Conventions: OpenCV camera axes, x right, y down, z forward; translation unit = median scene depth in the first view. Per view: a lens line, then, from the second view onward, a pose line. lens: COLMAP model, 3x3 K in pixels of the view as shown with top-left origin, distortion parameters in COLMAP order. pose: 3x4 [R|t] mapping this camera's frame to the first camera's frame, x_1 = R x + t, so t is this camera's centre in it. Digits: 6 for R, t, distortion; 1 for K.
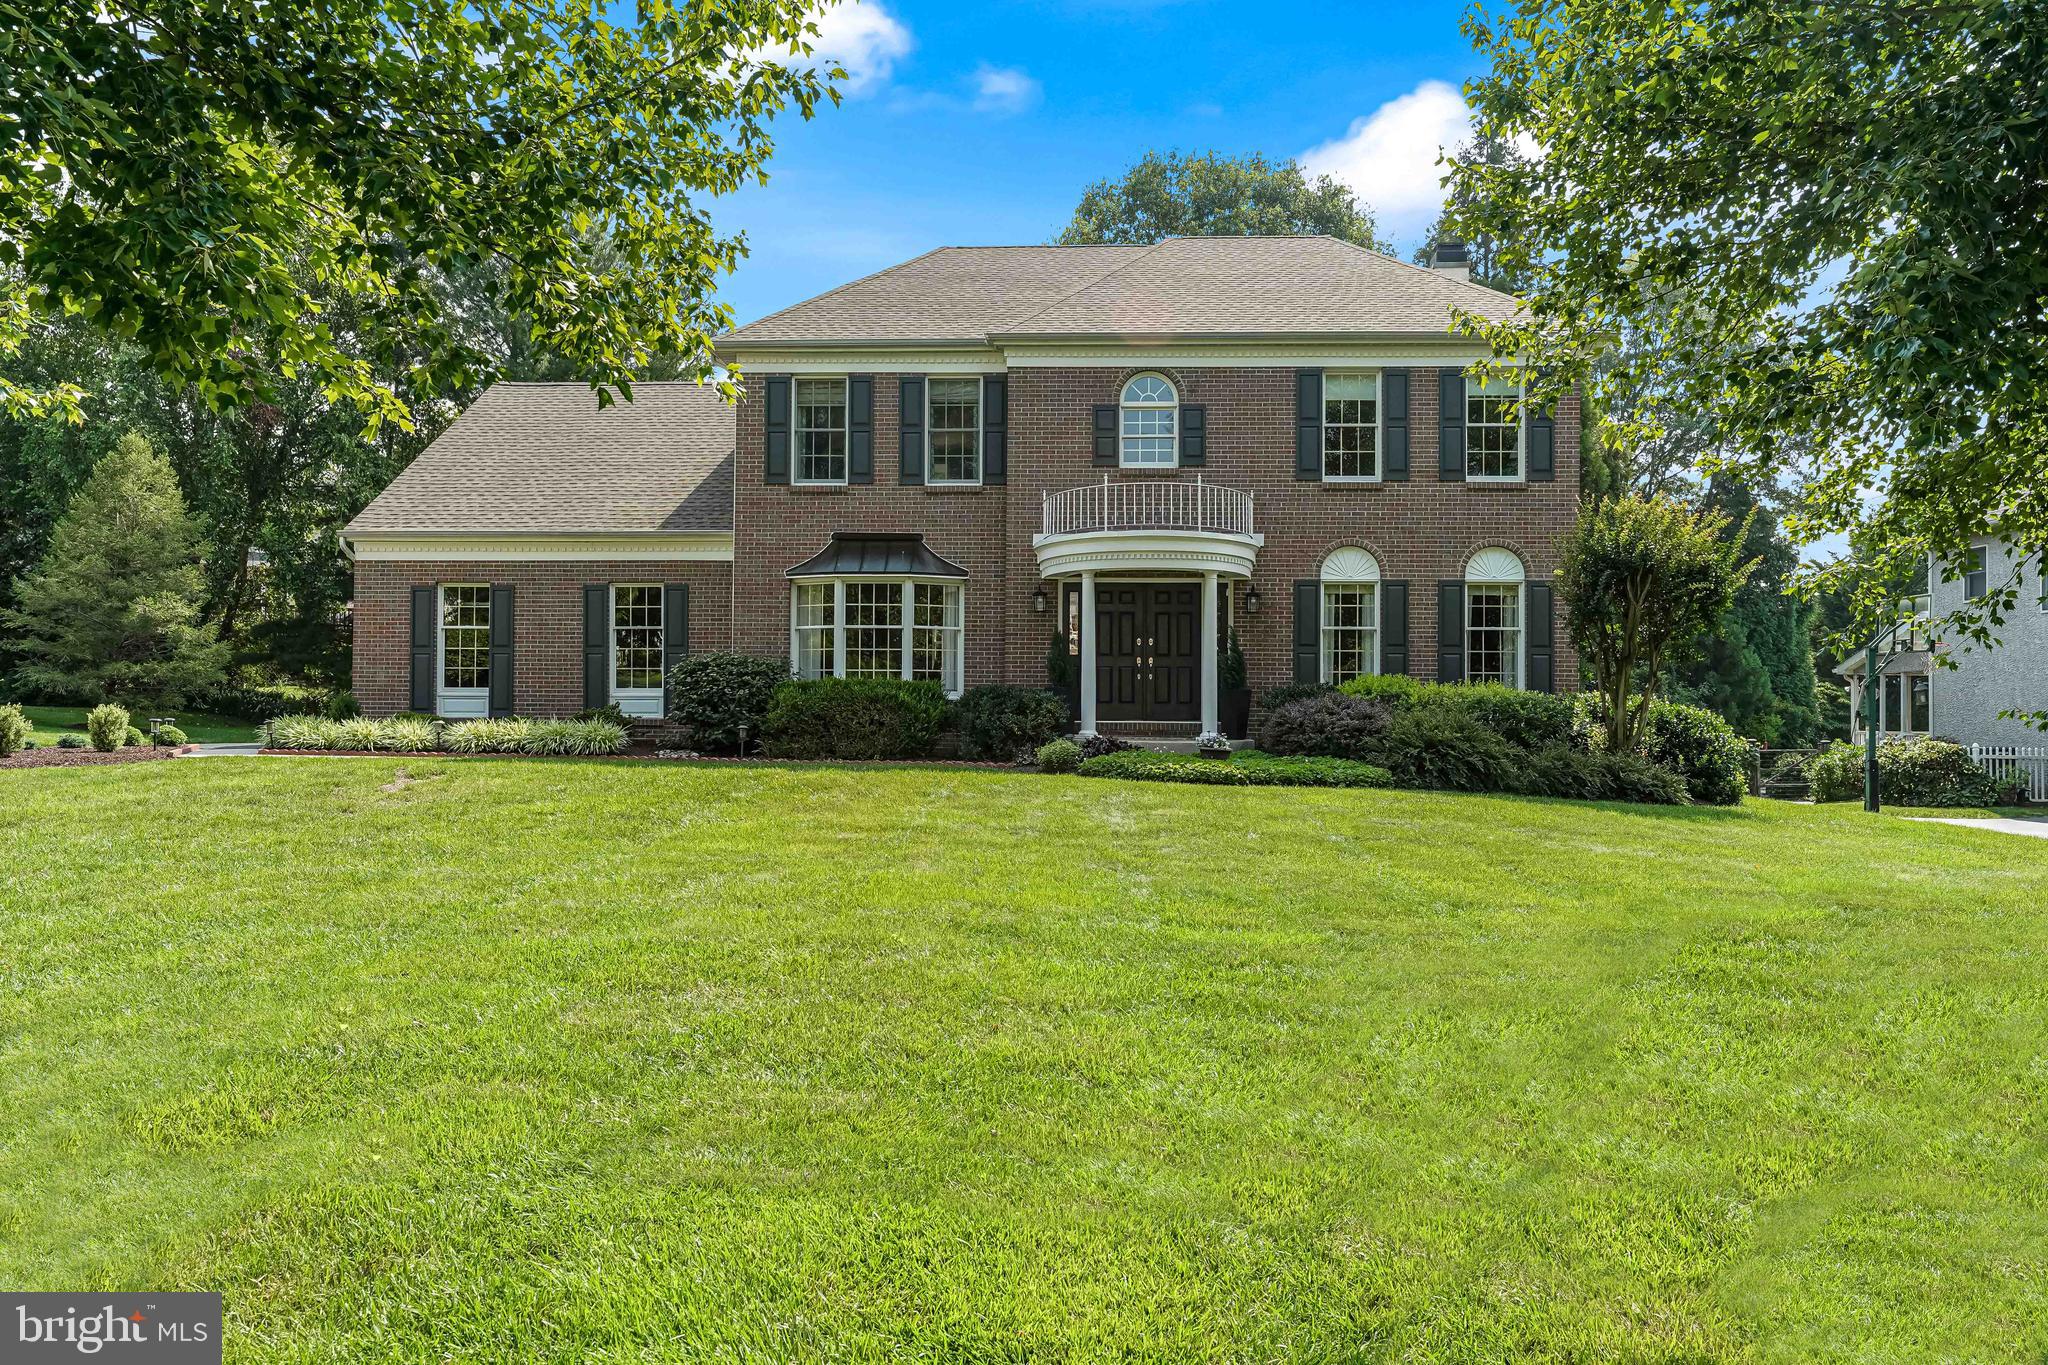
lens RADIAL K [[1381.9, 0, 1015.7], [0, 1381.9, 678.9], [0, 0, 1]] dist [0.007263, -0.000404]
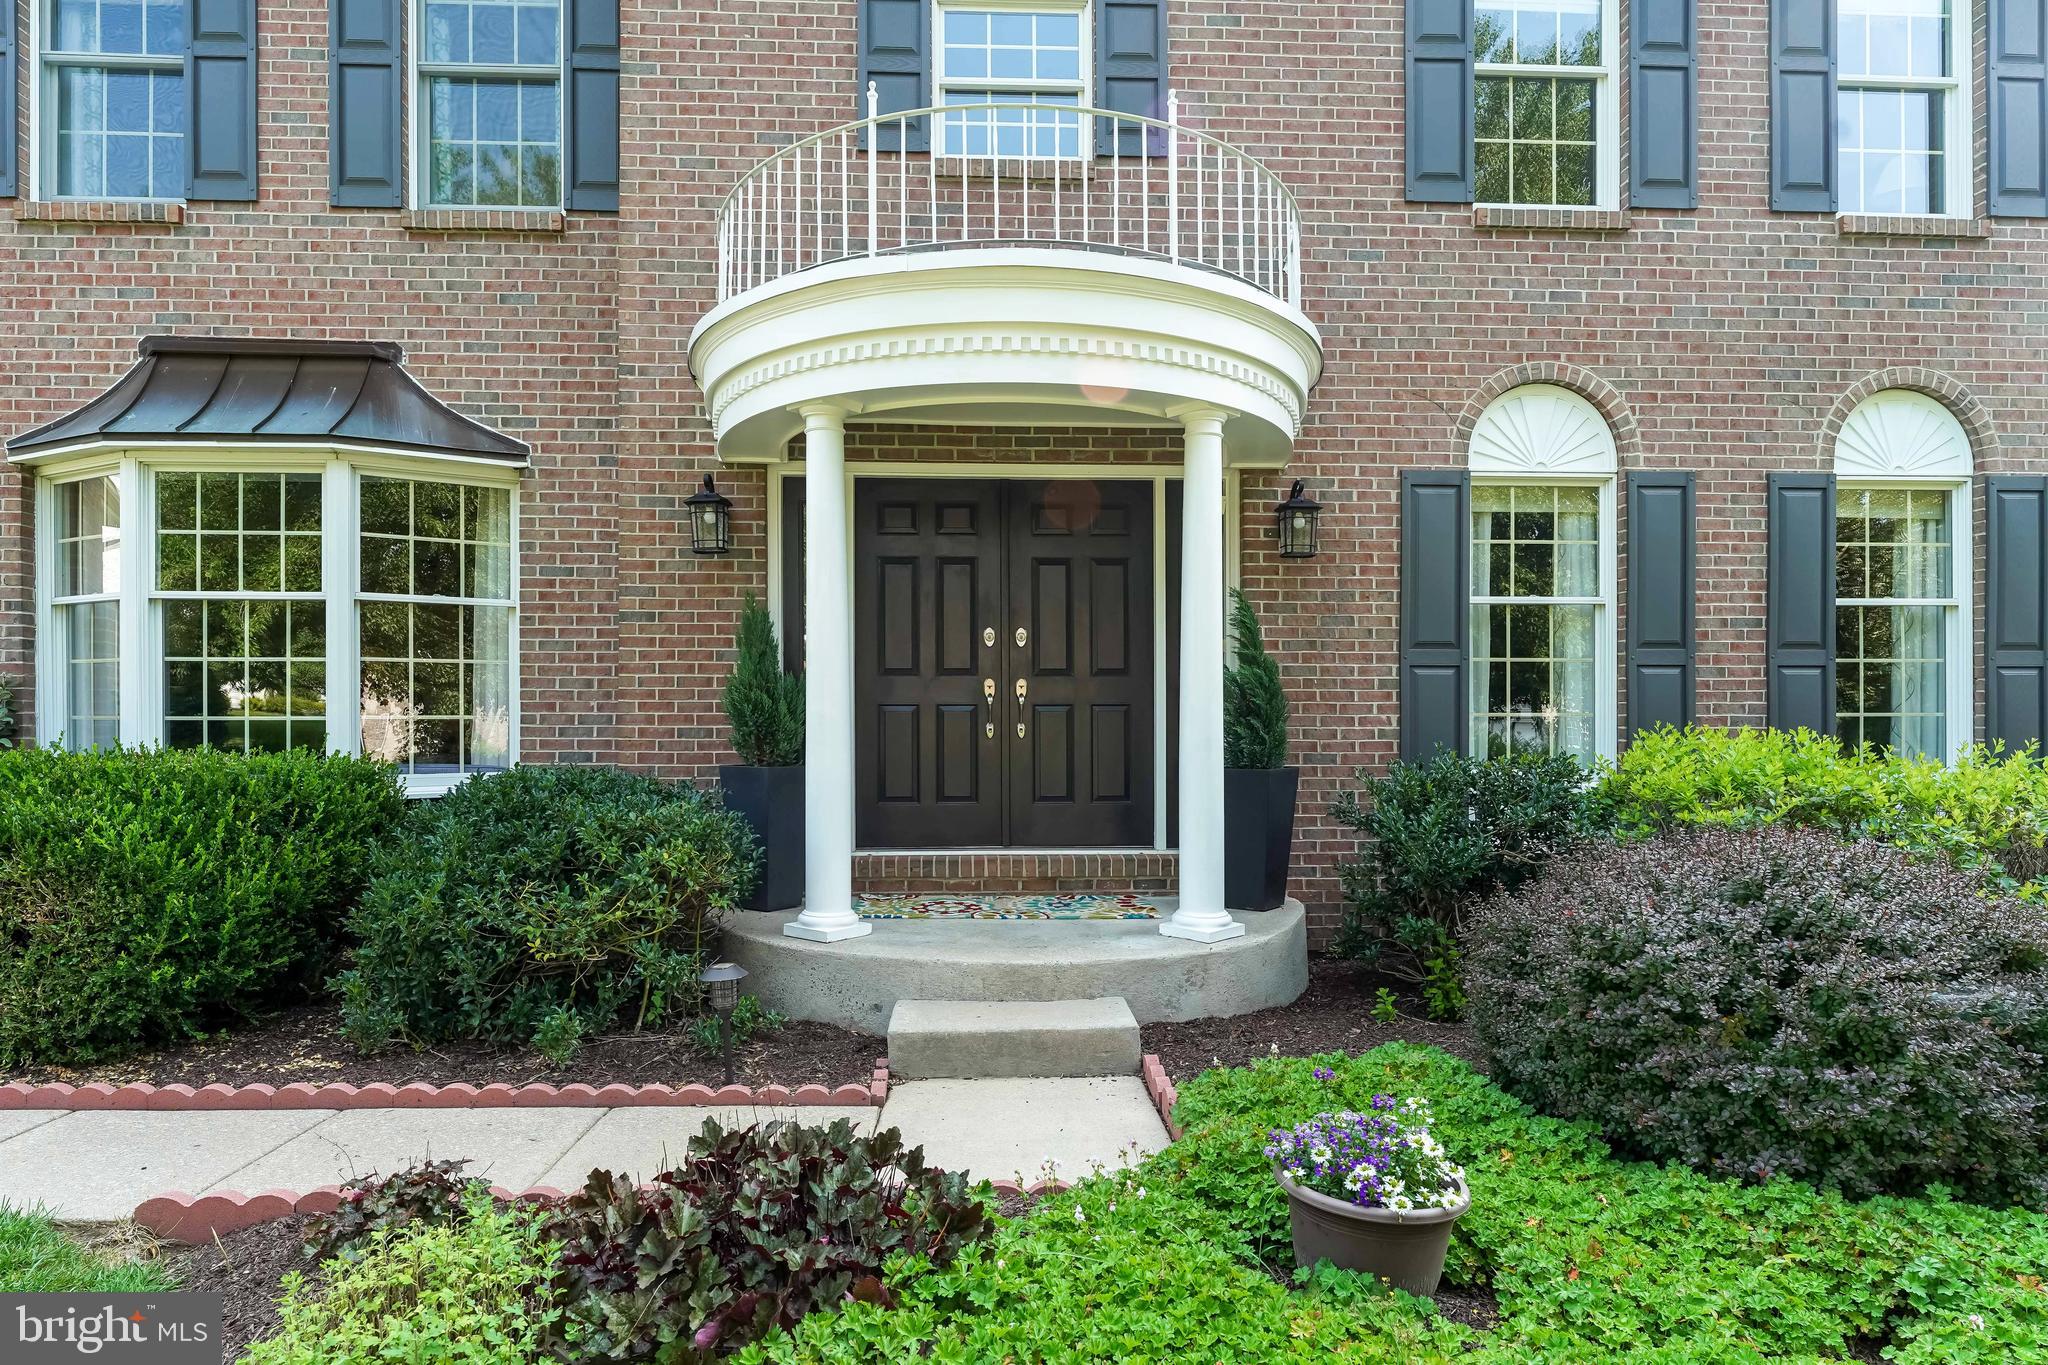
lens RADIAL K [[1156.6, 0, 1021.1], [0, 1156.6, 701.7], [0, 0, 1]] dist [0.006250, 0.000854]
pose [[0.995292, -0.006812, 0.096684, 0.068347], [0.005861, 0.999932, 0.010121, -0.012726], [-0.096746, -0.009506, 0.995264, 0.696938]]
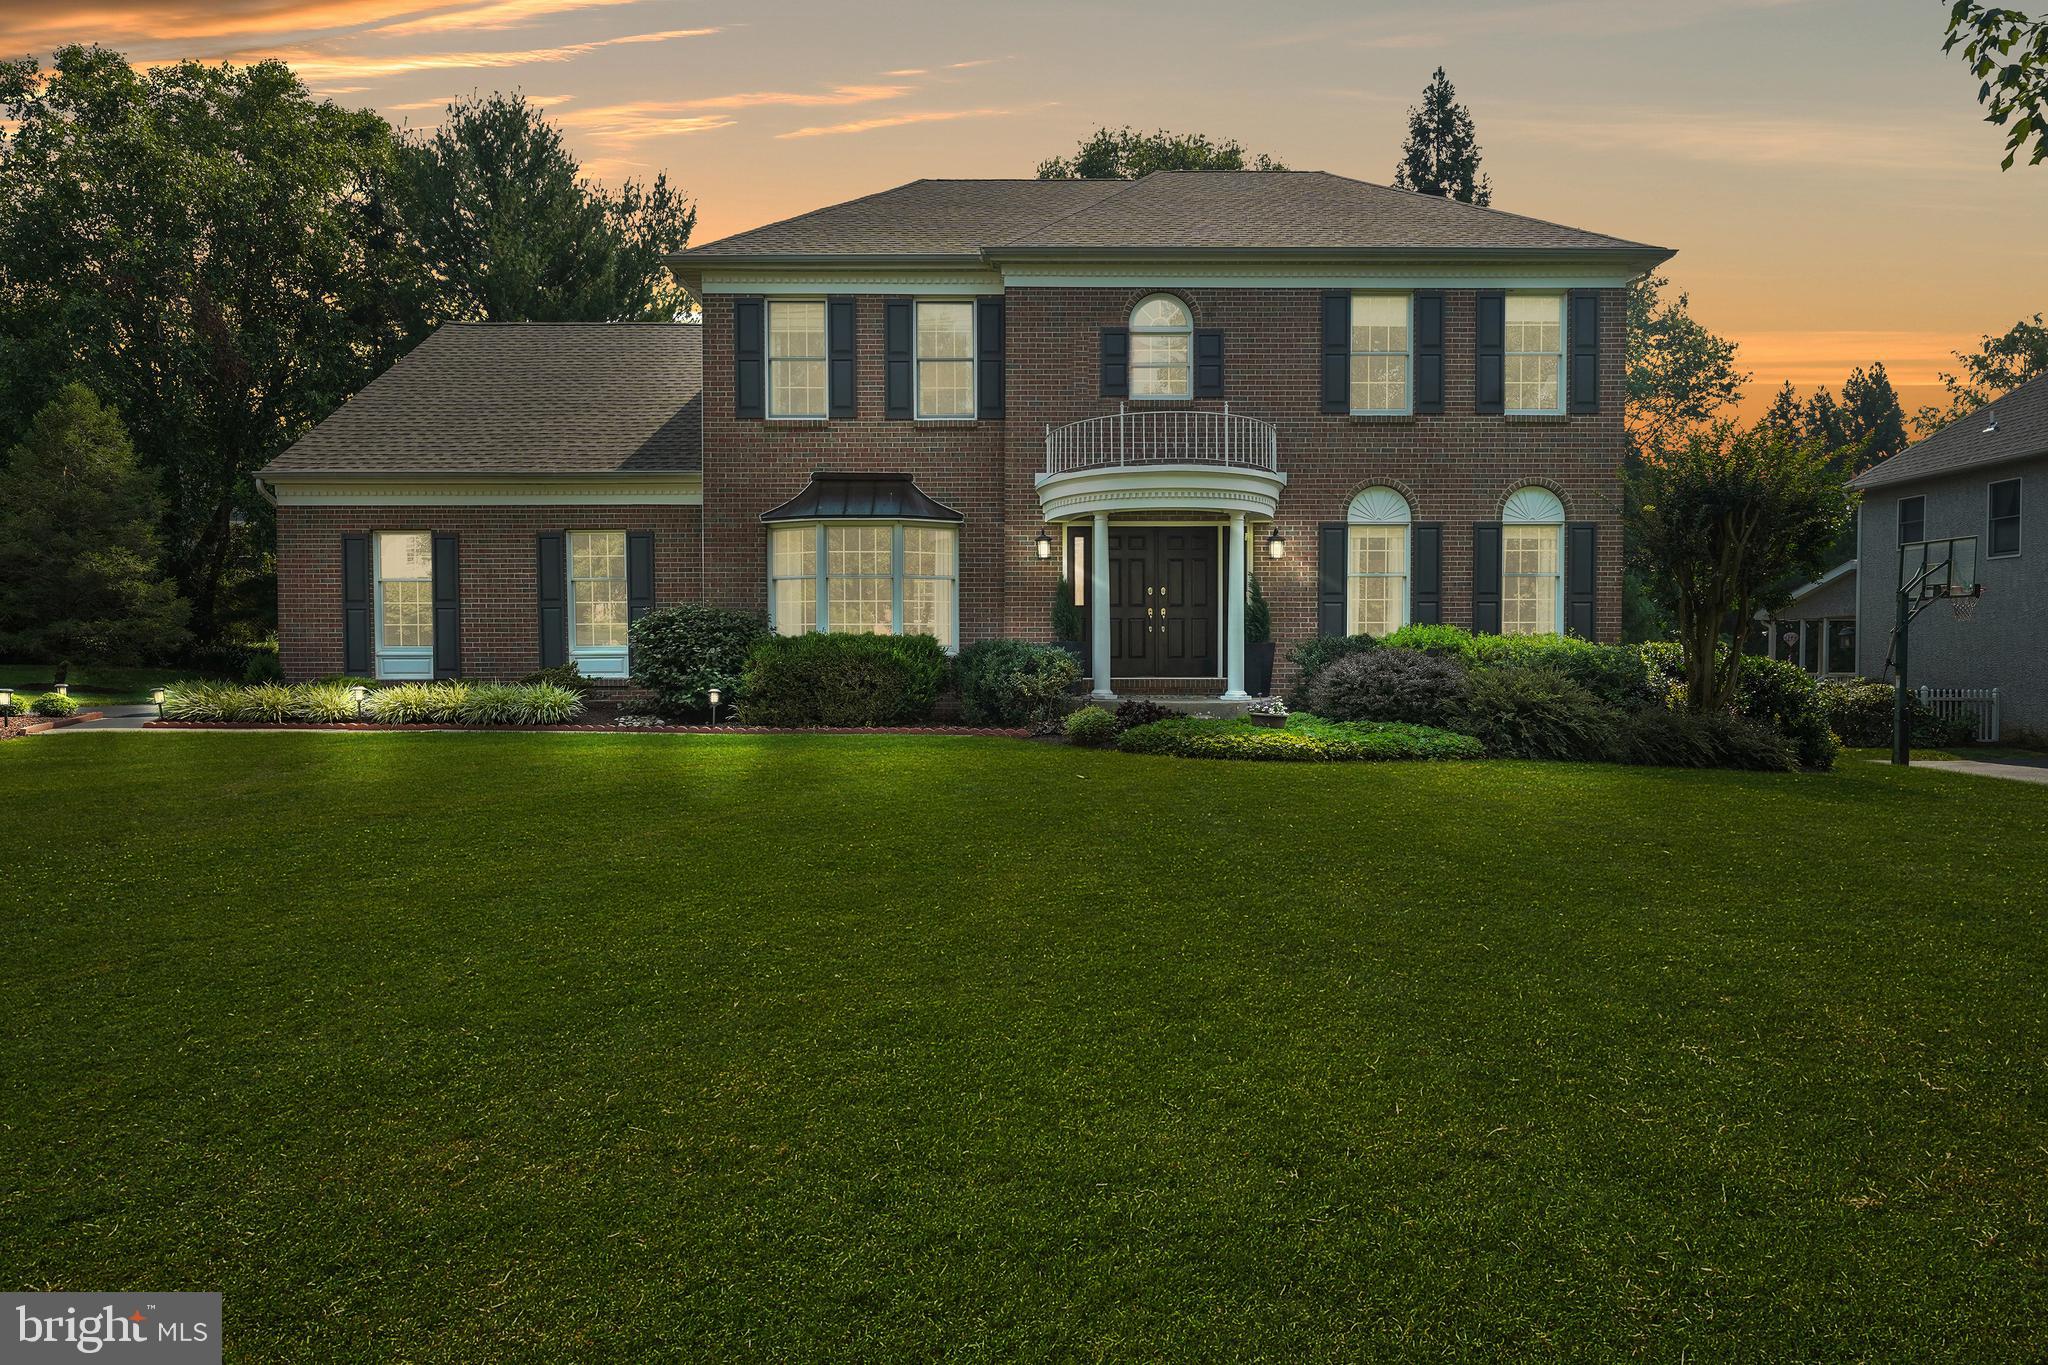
lens RADIAL K [[1156.6, 0, 1013.3], [0, 1156.6, 674.9], [0, 0, 1]] dist [0.006250, 0.000854]
pose [[0.998883, -0.009324, 0.046317, -0.038263], [0.007408, 0.999116, 0.041369, -0.003804], [-0.046661, -0.040979, 0.998070, 0.237493]]
